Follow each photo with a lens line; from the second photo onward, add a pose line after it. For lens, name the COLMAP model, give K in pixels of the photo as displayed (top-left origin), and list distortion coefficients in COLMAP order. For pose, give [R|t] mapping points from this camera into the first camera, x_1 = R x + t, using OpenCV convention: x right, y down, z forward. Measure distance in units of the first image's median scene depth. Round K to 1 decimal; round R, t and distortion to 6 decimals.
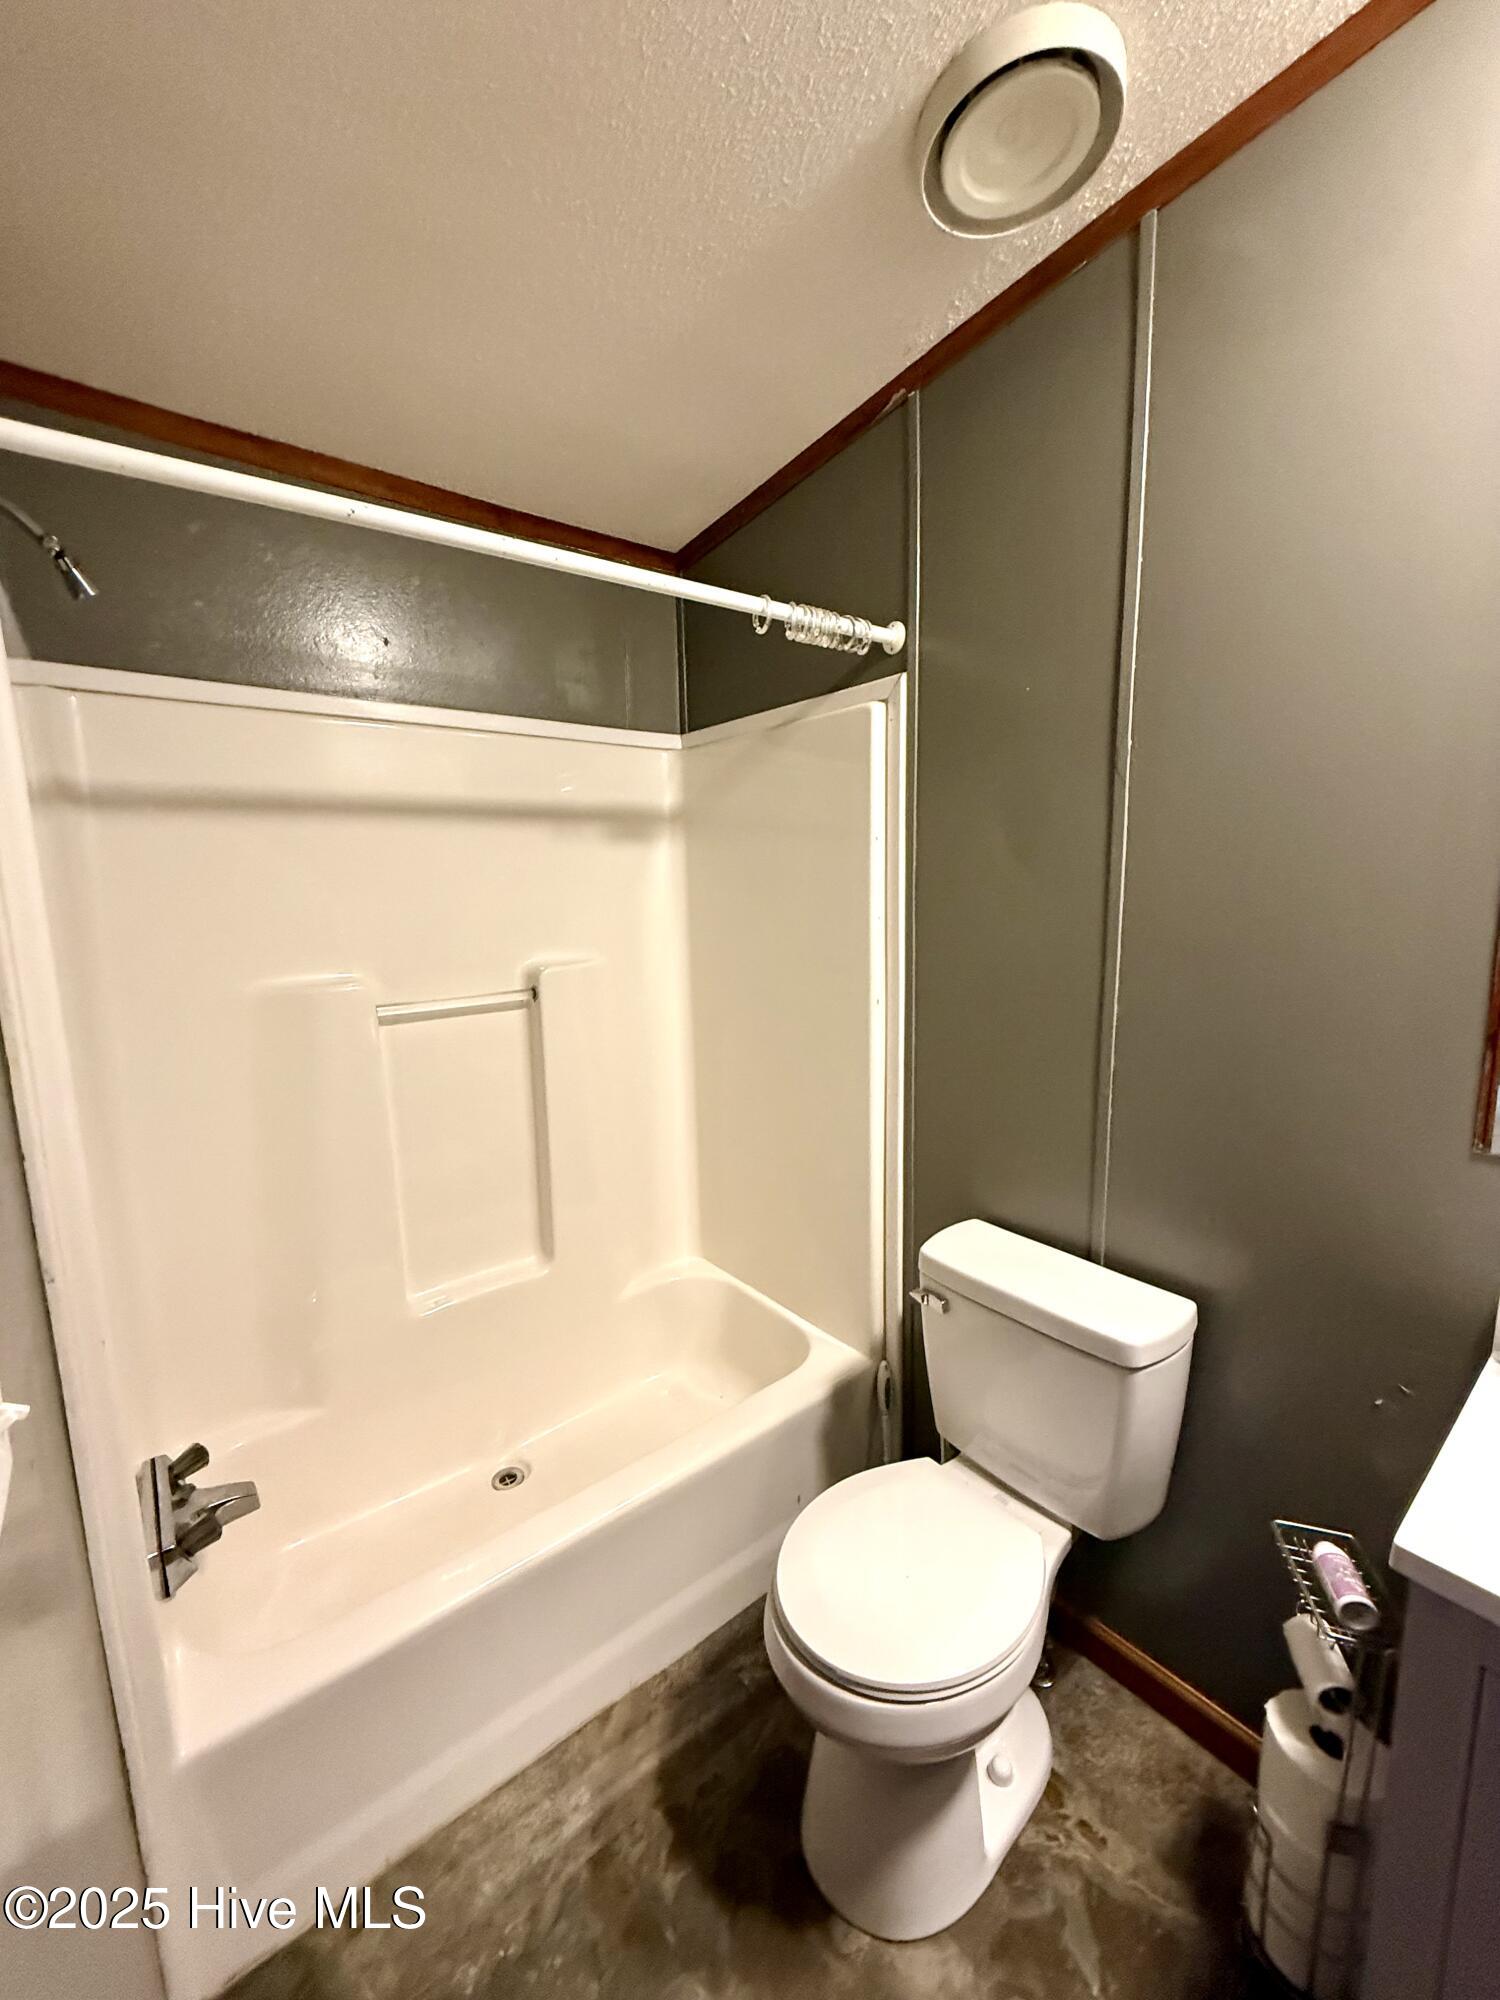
lens RADIAL K [[802.2, 0, 750.0], [0, 802.2, 1000.0], [0, 0, 1]] dist [0.003047, 0.000031]
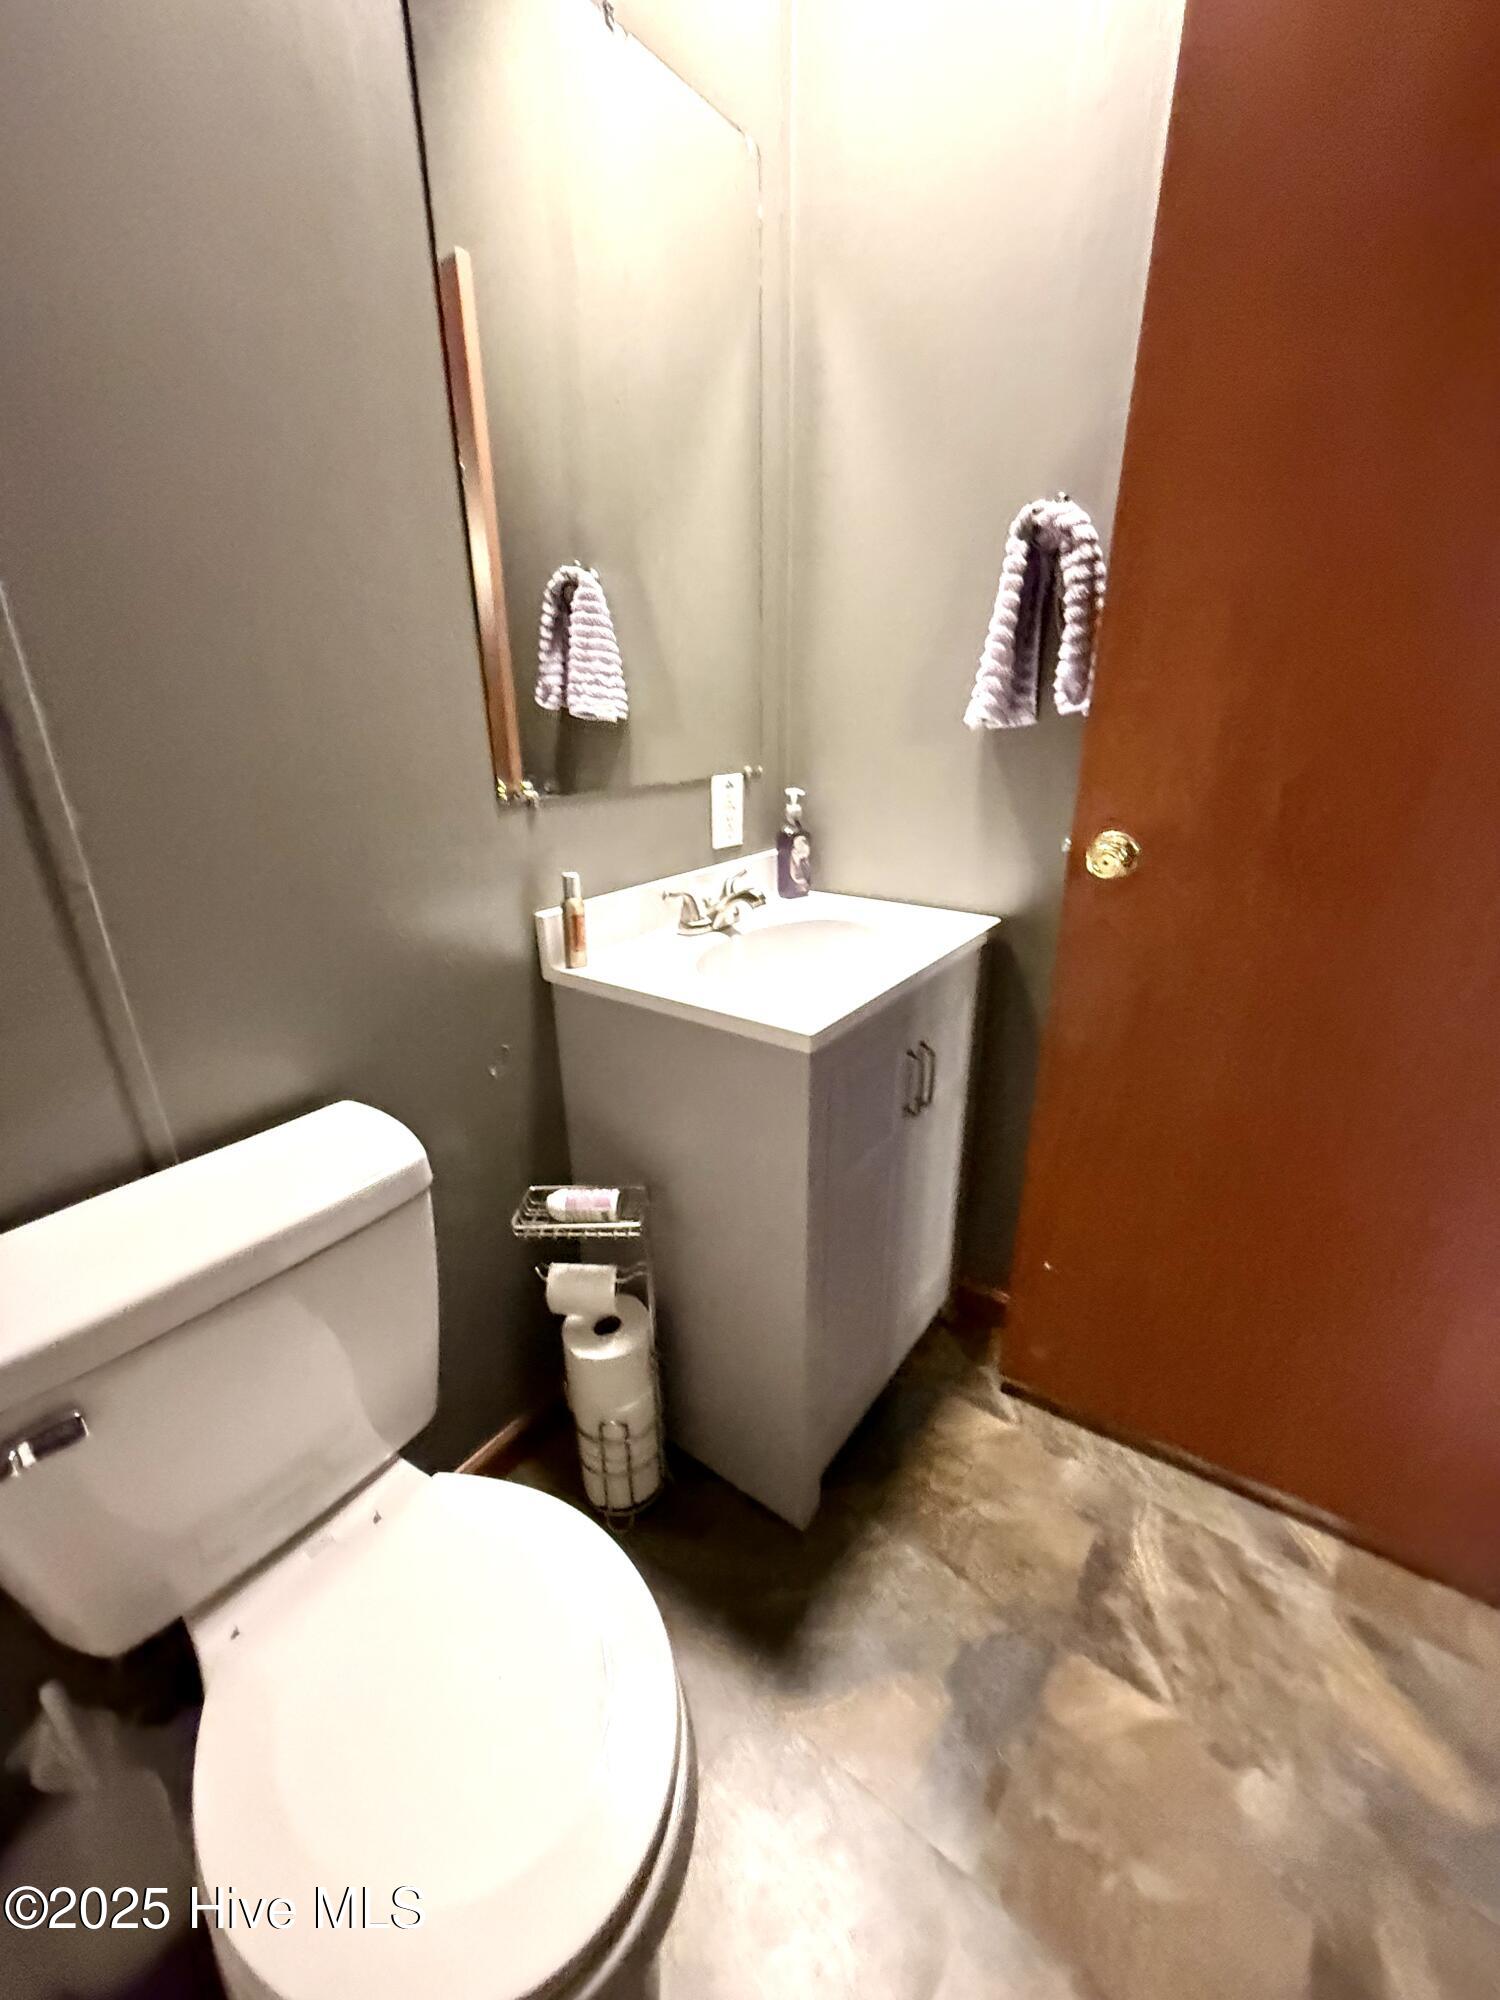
lens RADIAL K [[802.2, 0, 750.0], [0, 802.2, 1000.0], [0, 0, 1]] dist [0.003047, 0.000031]
pose [[-0.257355, -0.318186, 0.912428, -0.197979], [0.157573, 0.917776, 0.364496, 0.064814], [-0.953383, 0.237579, -0.186057, 0.693212]]
